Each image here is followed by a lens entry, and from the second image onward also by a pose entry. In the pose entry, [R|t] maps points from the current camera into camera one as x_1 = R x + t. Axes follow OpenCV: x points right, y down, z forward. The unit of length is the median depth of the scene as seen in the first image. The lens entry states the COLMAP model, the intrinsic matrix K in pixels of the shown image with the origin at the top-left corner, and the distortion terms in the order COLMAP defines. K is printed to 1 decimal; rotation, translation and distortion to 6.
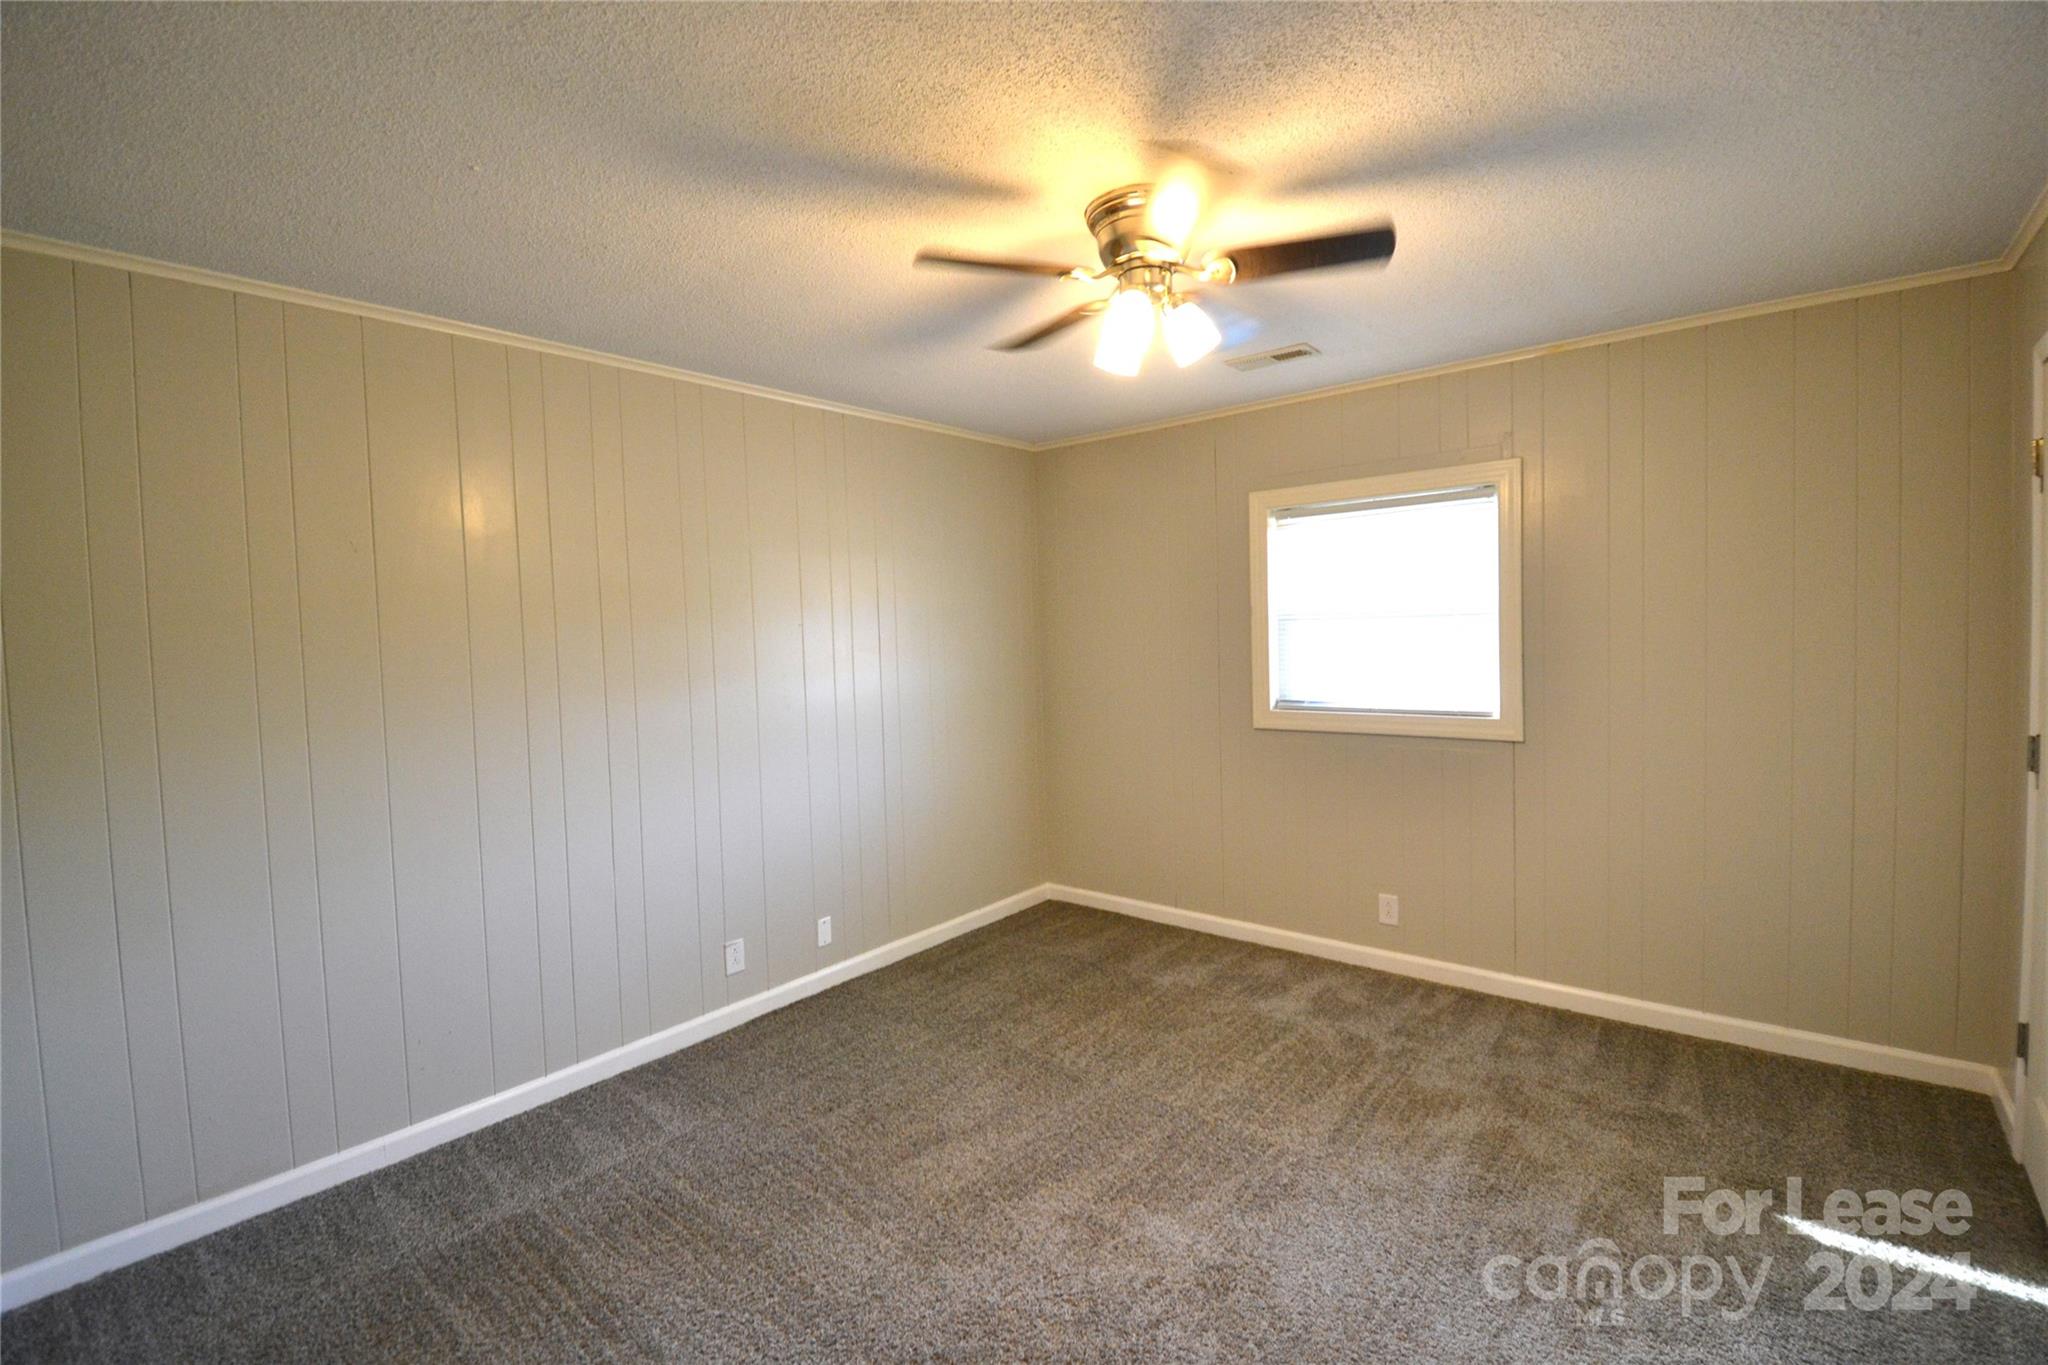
lens RADIAL K [[912.6, 0, 1006.2], [0, 912.6, 673.8], [0, 0, 1]] dist [0.005318, -0.014032]
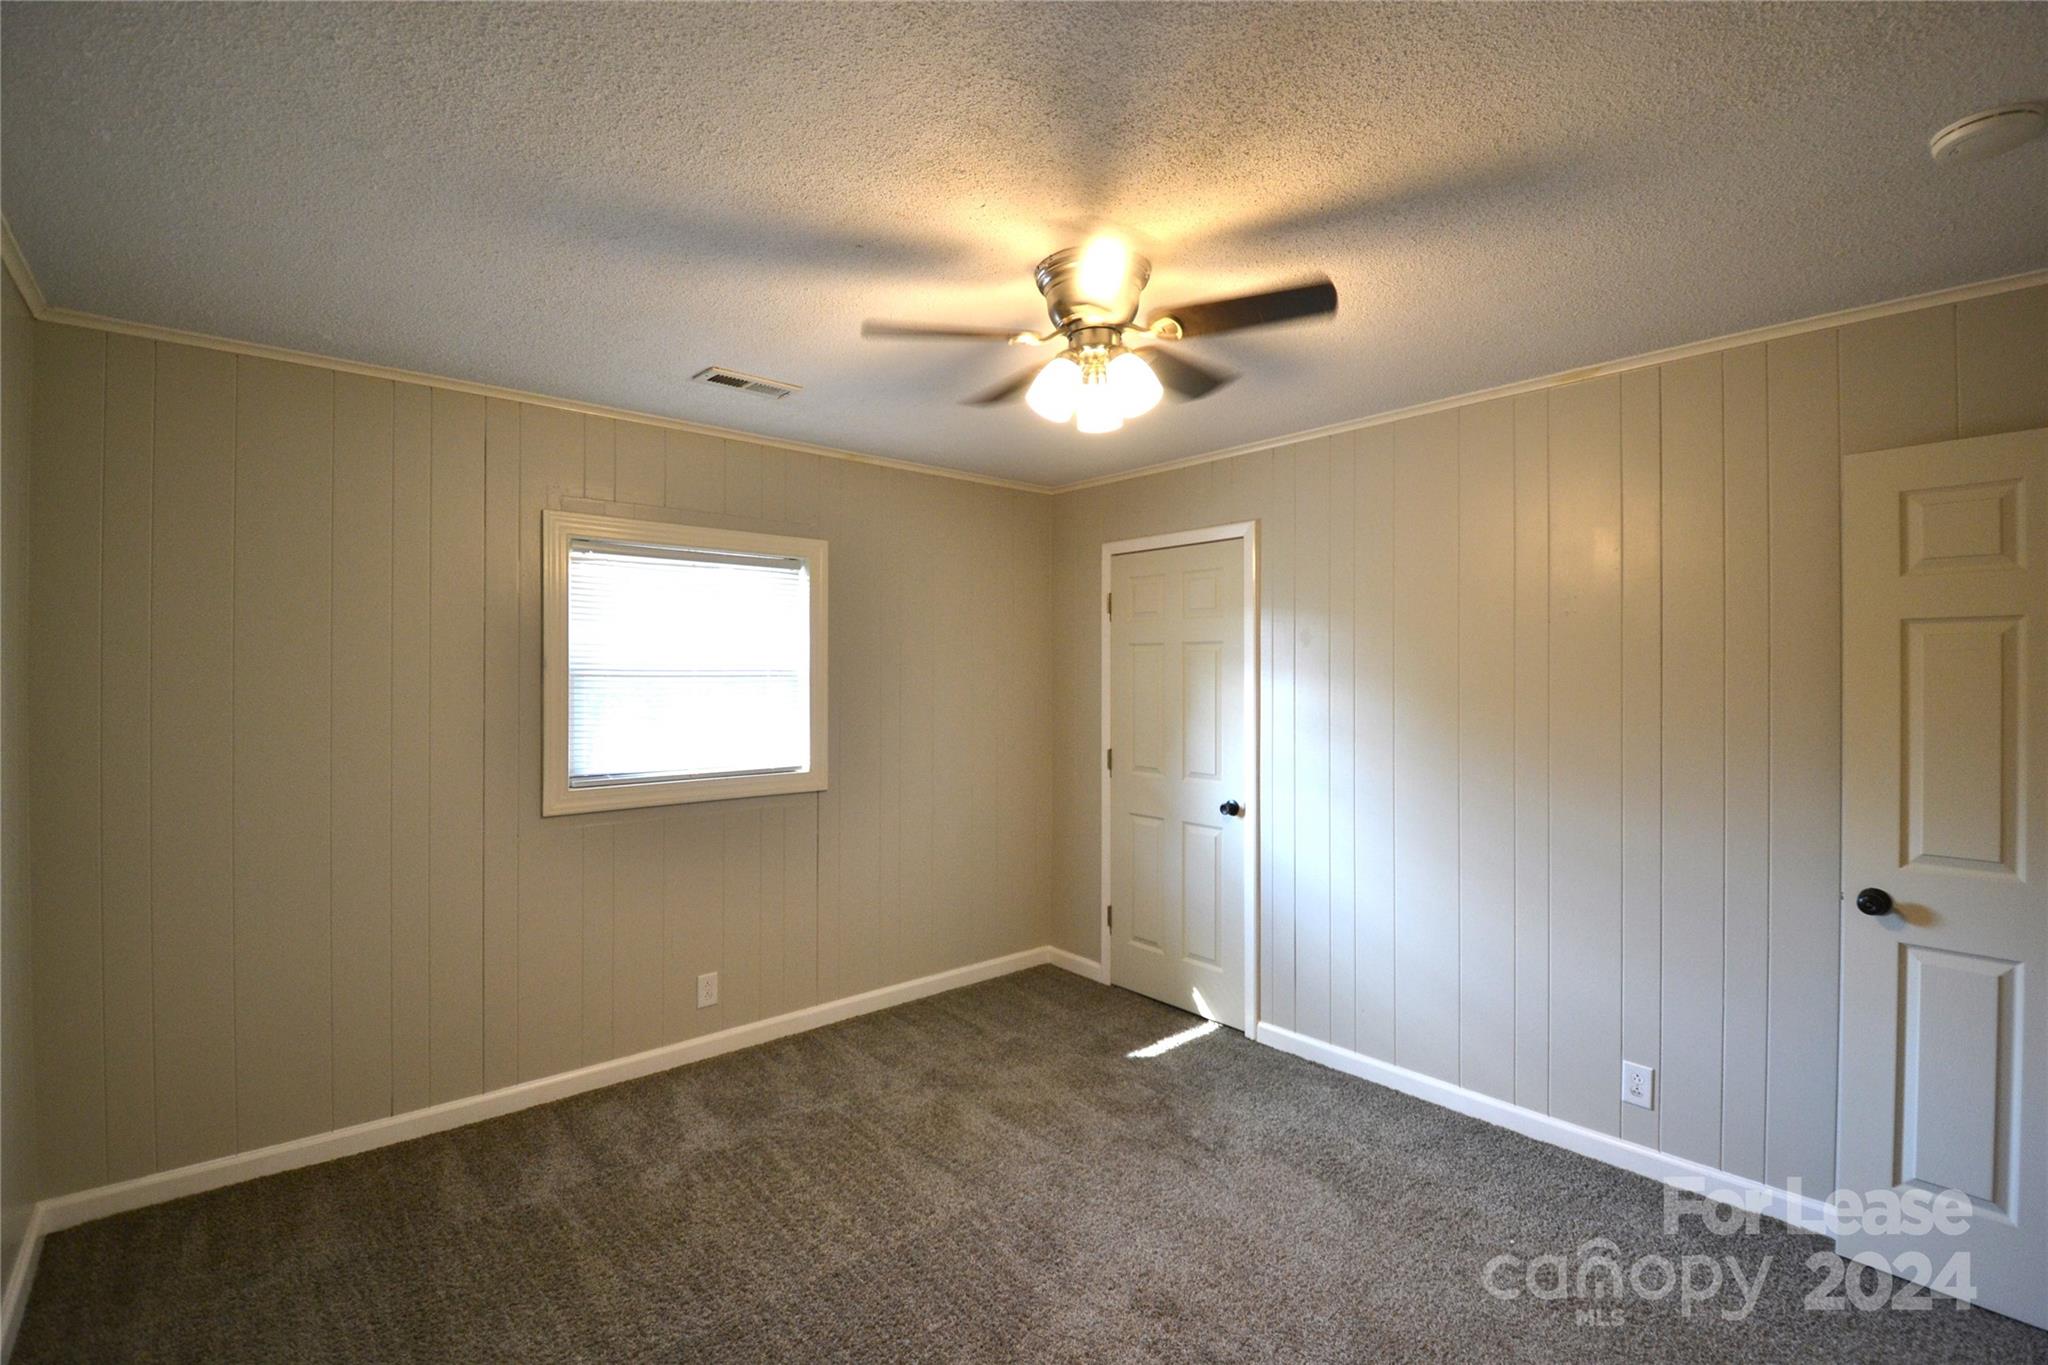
lens RADIAL K [[912.6, 0, 1025.3], [0, 912.6, 667.1], [0, 0, 1]] dist [0.005318, -0.014032]
pose [[0.142130, 0.041839, 0.988963, -0.510200], [0.043154, 0.997894, -0.048419, -0.011589], [-0.988907, 0.049560, 0.140025, 0.579111]]
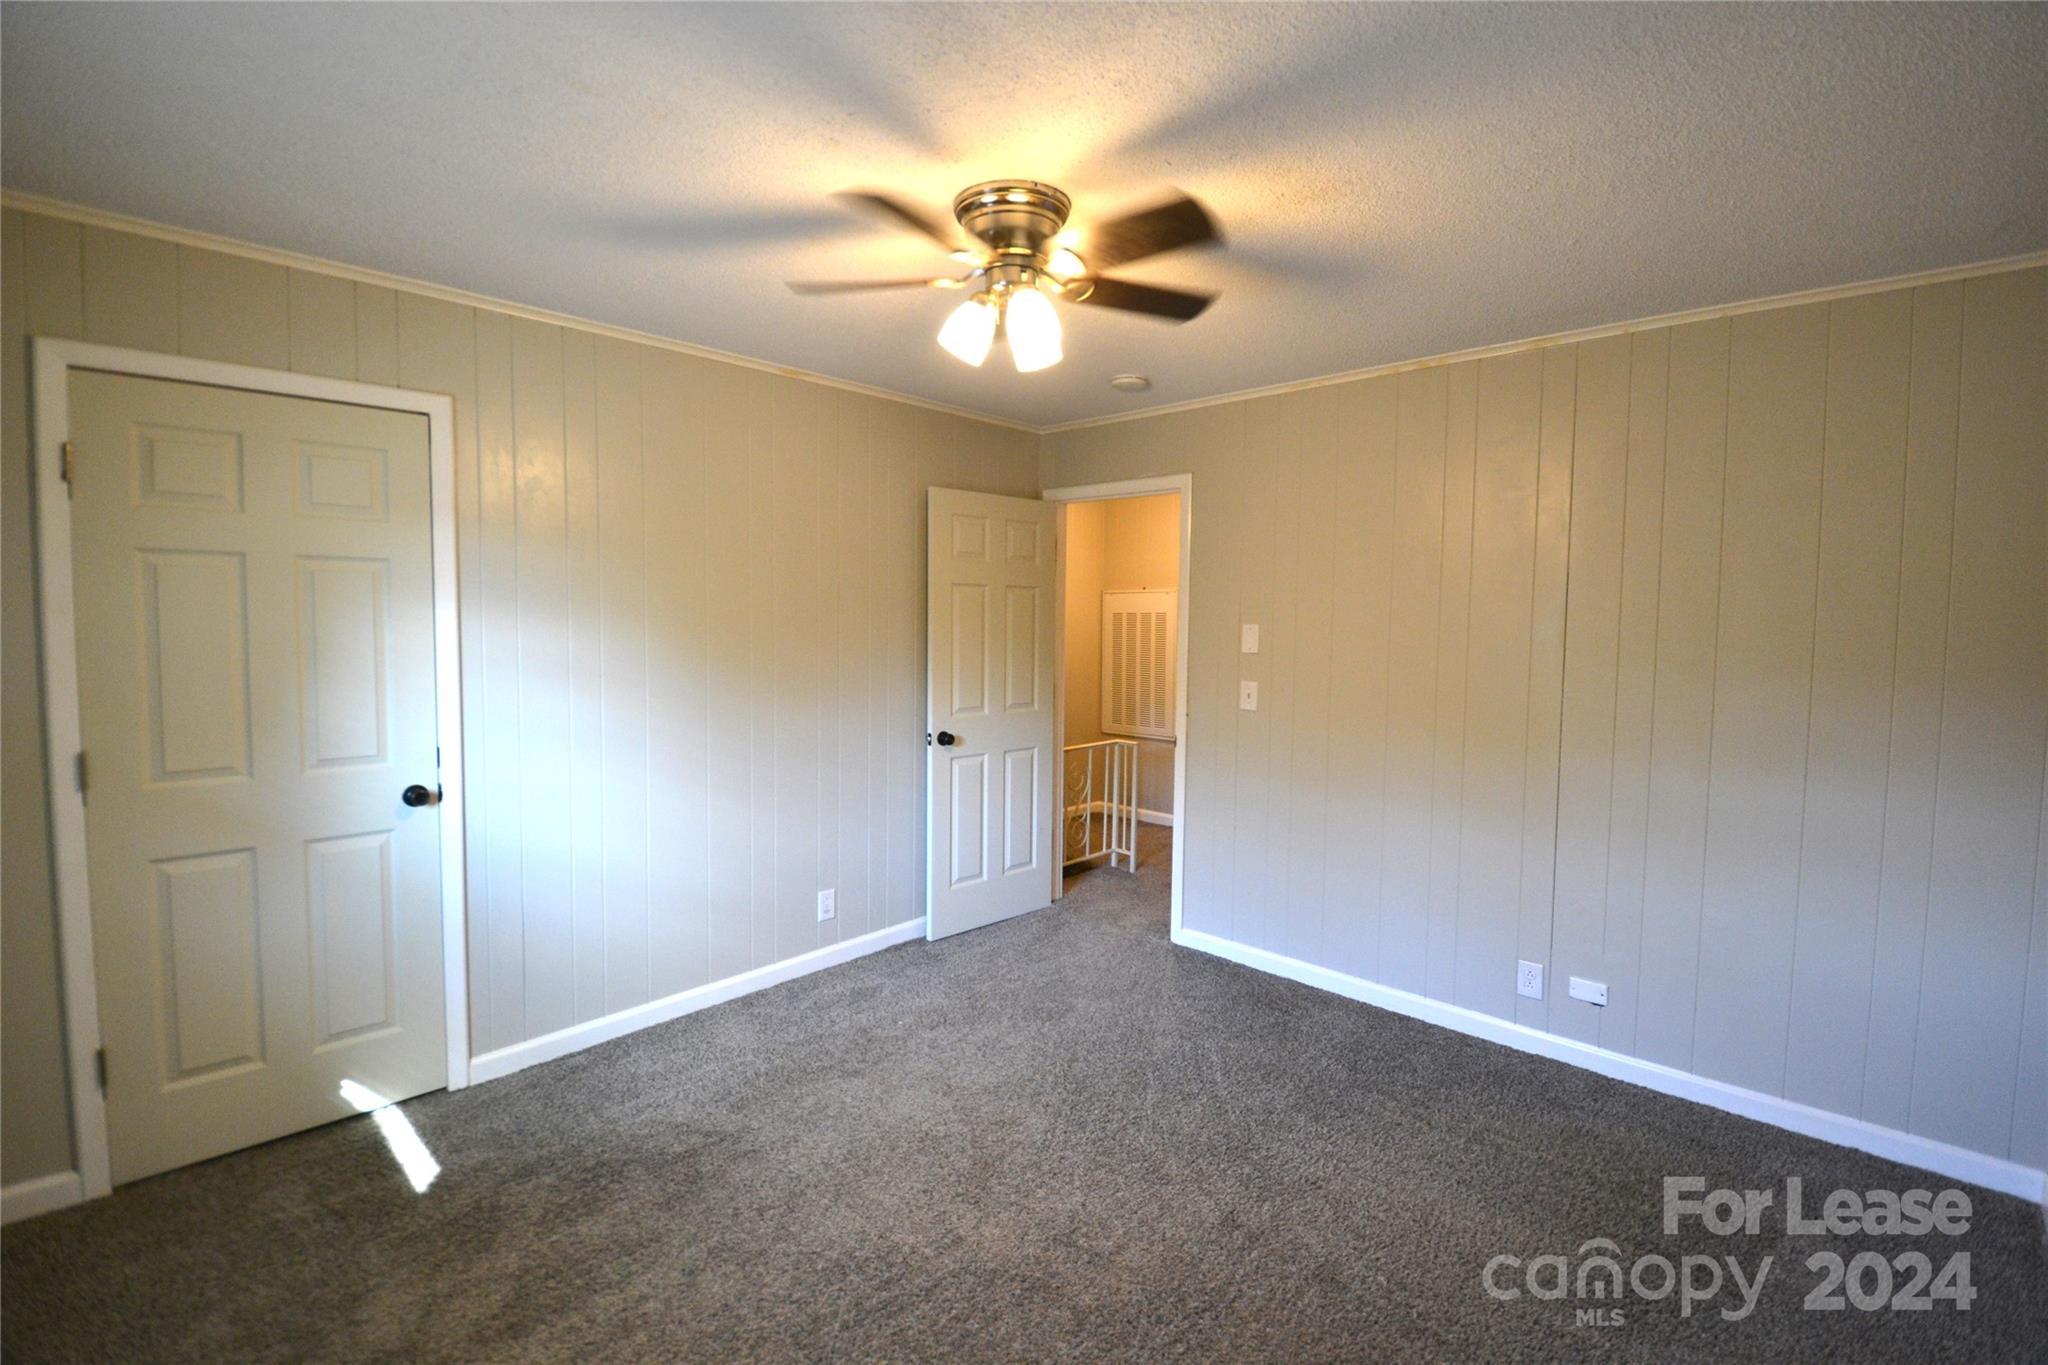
lens RADIAL K [[912.6, 0, 1020.7], [0, 912.6, 665.5], [0, 0, 1]] dist [0.005318, -0.014032]
pose [[-0.998983, 0.018488, 0.041127, 0.066532], [0.022733, 0.994183, 0.105278, -0.066137], [-0.038942, 0.106106, -0.993592, 1.238652]]
